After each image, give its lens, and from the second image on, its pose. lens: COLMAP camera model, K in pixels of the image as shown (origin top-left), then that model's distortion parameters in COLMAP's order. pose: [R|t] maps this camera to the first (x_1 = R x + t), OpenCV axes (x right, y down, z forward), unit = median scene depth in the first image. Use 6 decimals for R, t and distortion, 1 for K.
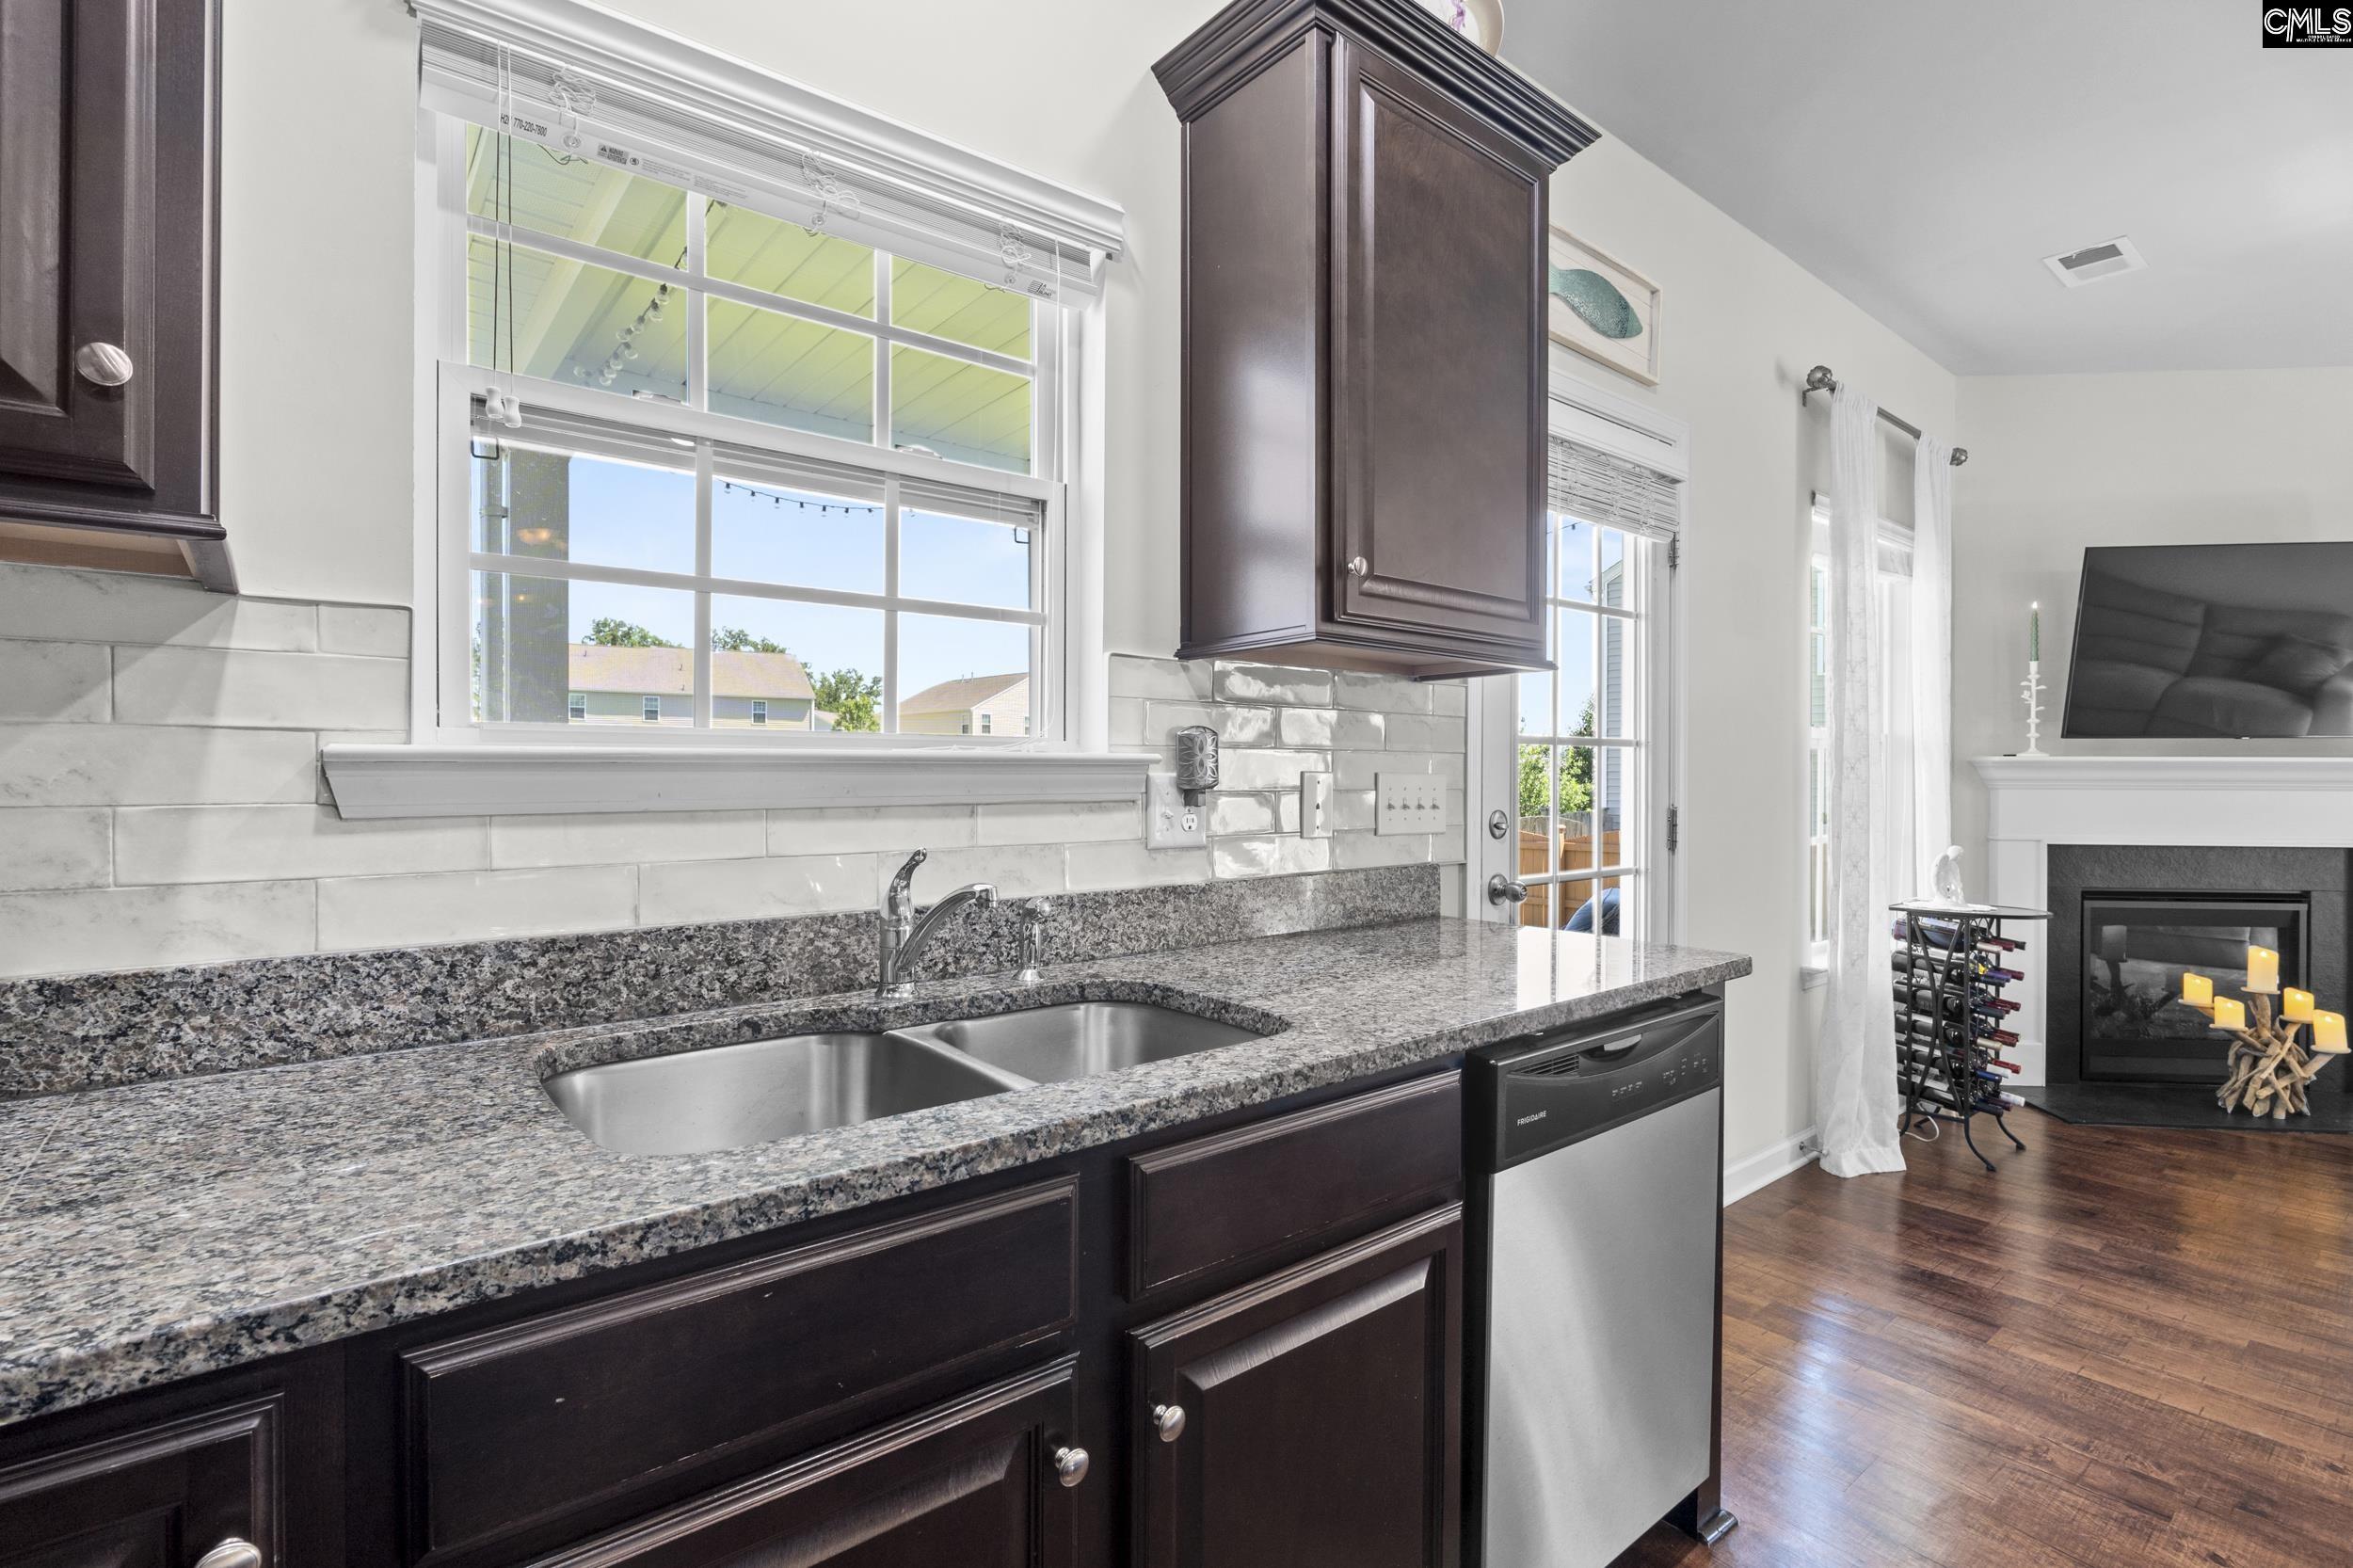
lens RADIAL K [[1098.3, 0, 1177.4], [0, 1098.3, 773.1], [0, 0, 1]] dist [-0.019693, -0.000415]
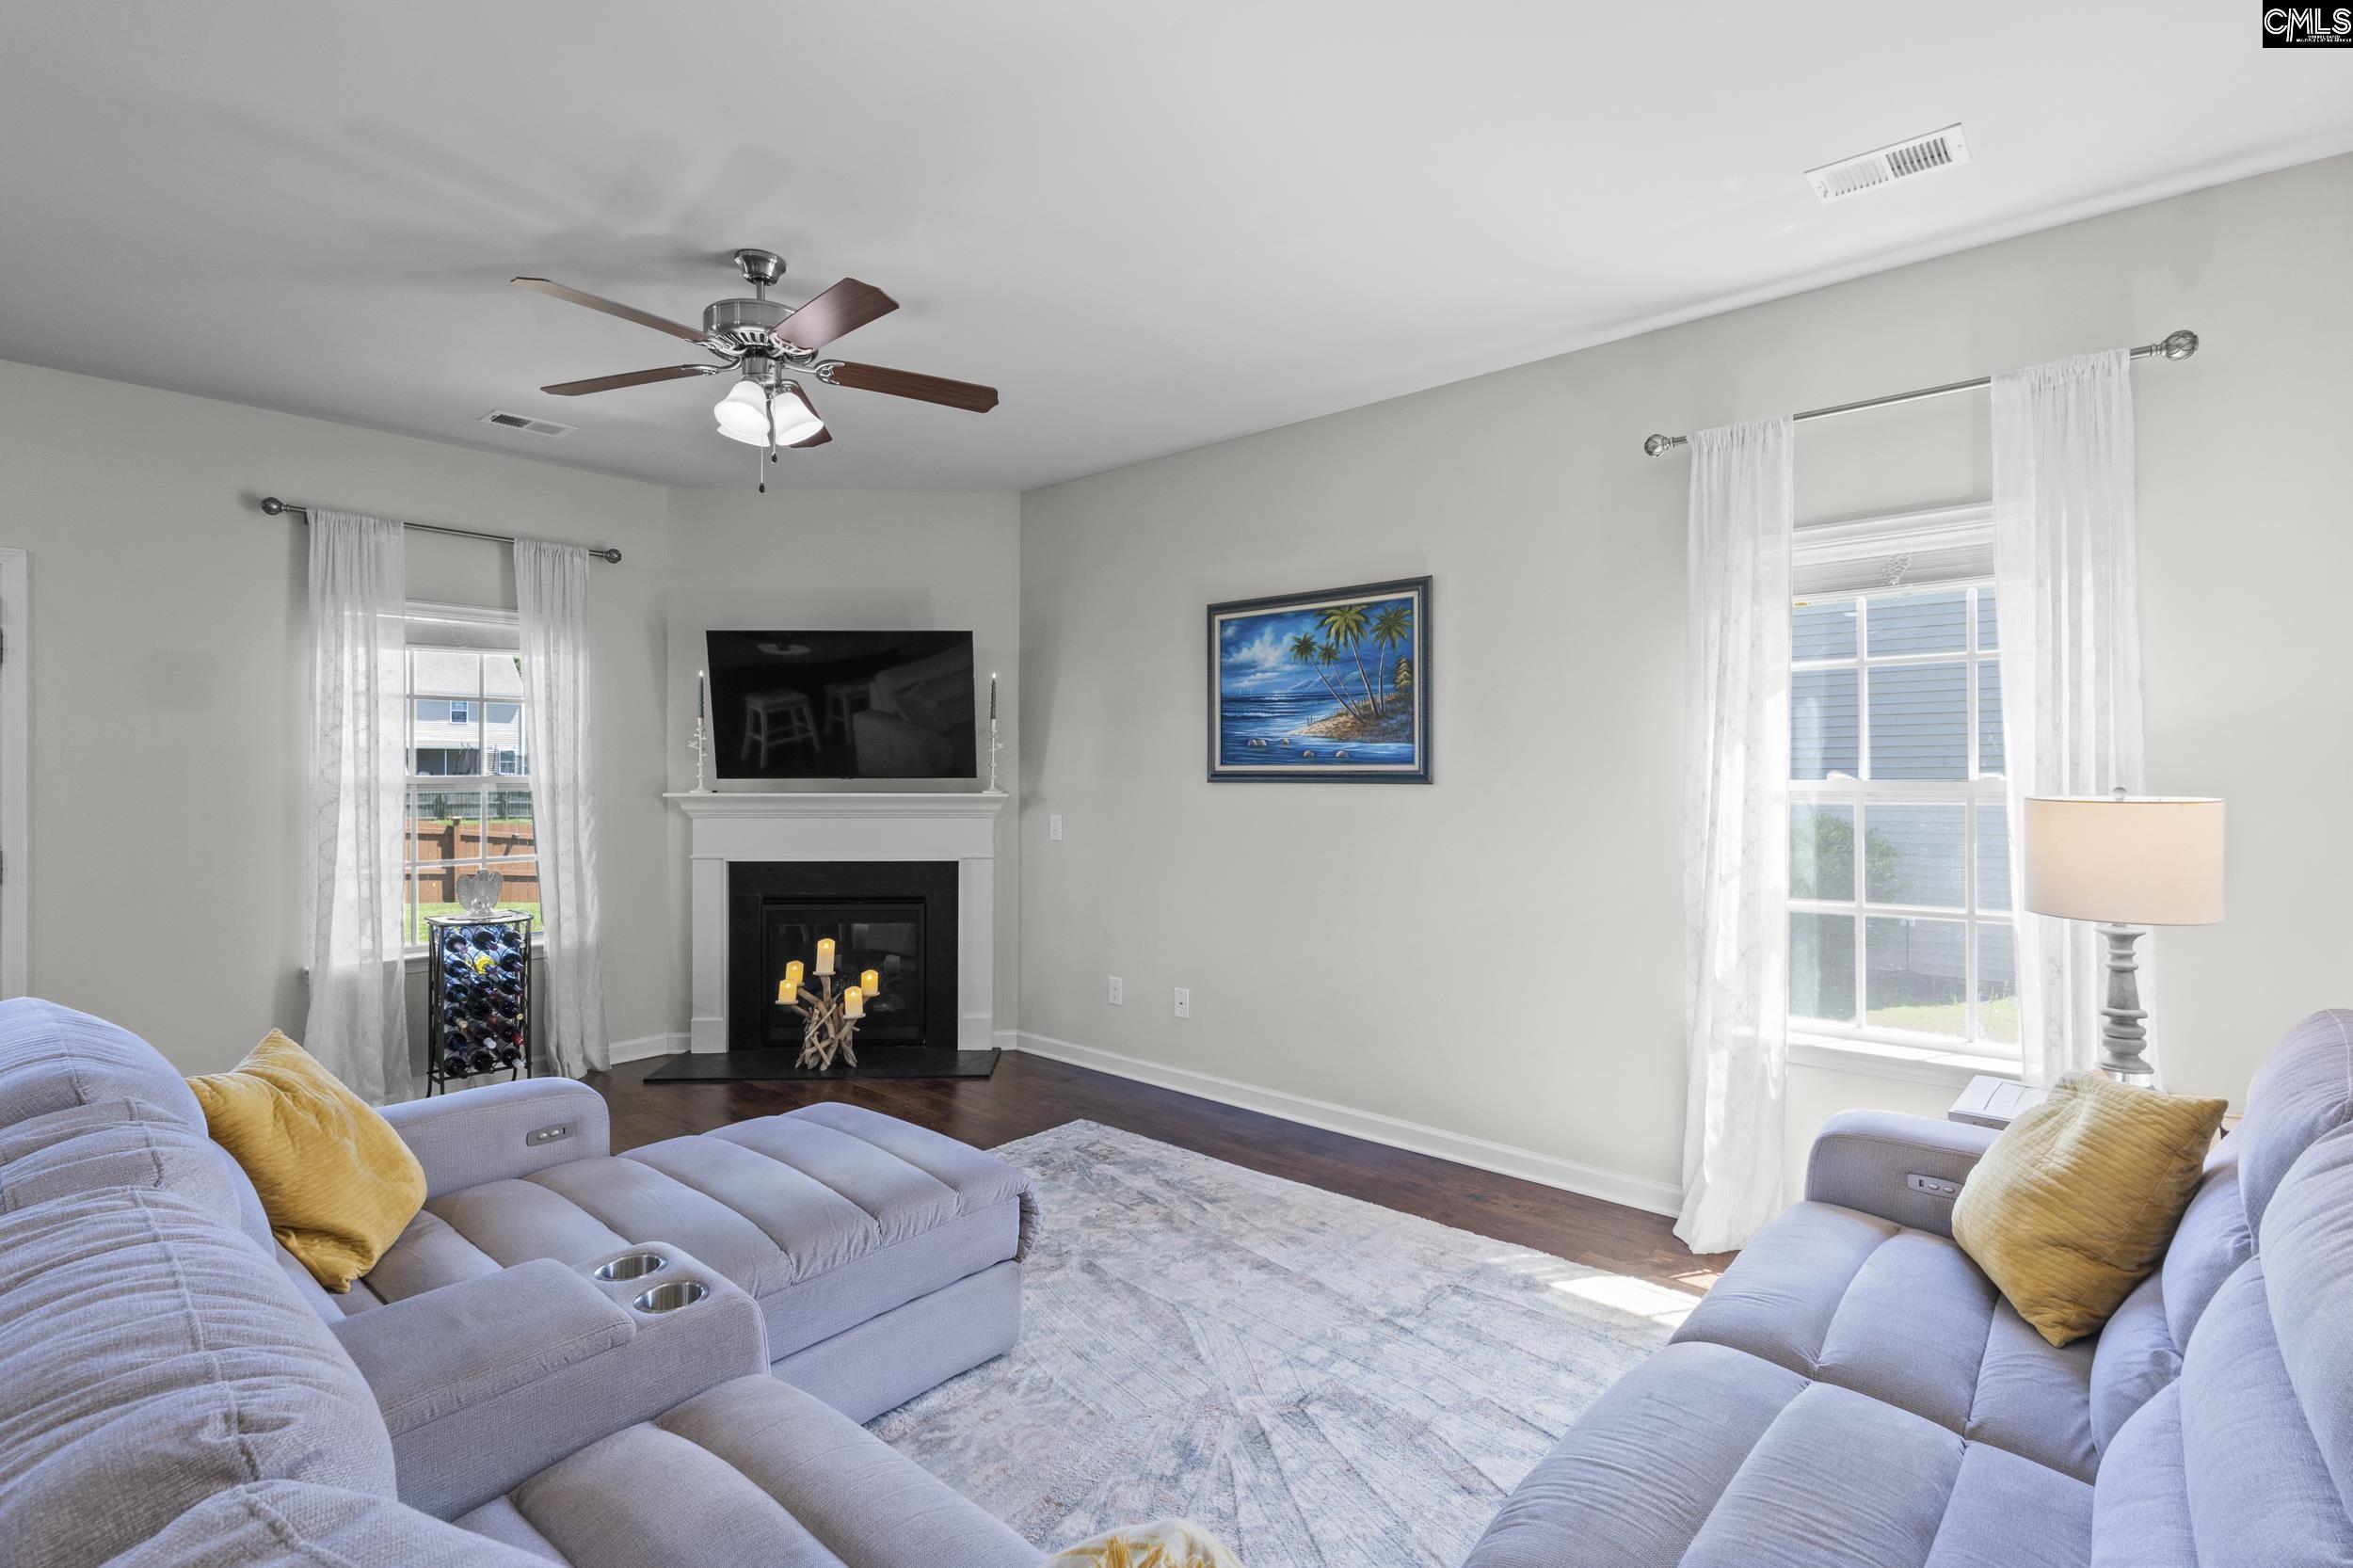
lens RADIAL K [[1098.3, 0, 1172.1], [0, 1098.3, 782.2], [0, 0, 1]] dist [-0.019693, -0.000415]
pose [[0.986916, -0.001136, 0.161232, 1.180623], [0.000809, 0.999997, 0.002098, -0.032103], [-0.161234, -0.001940, 0.986914, -0.373022]]
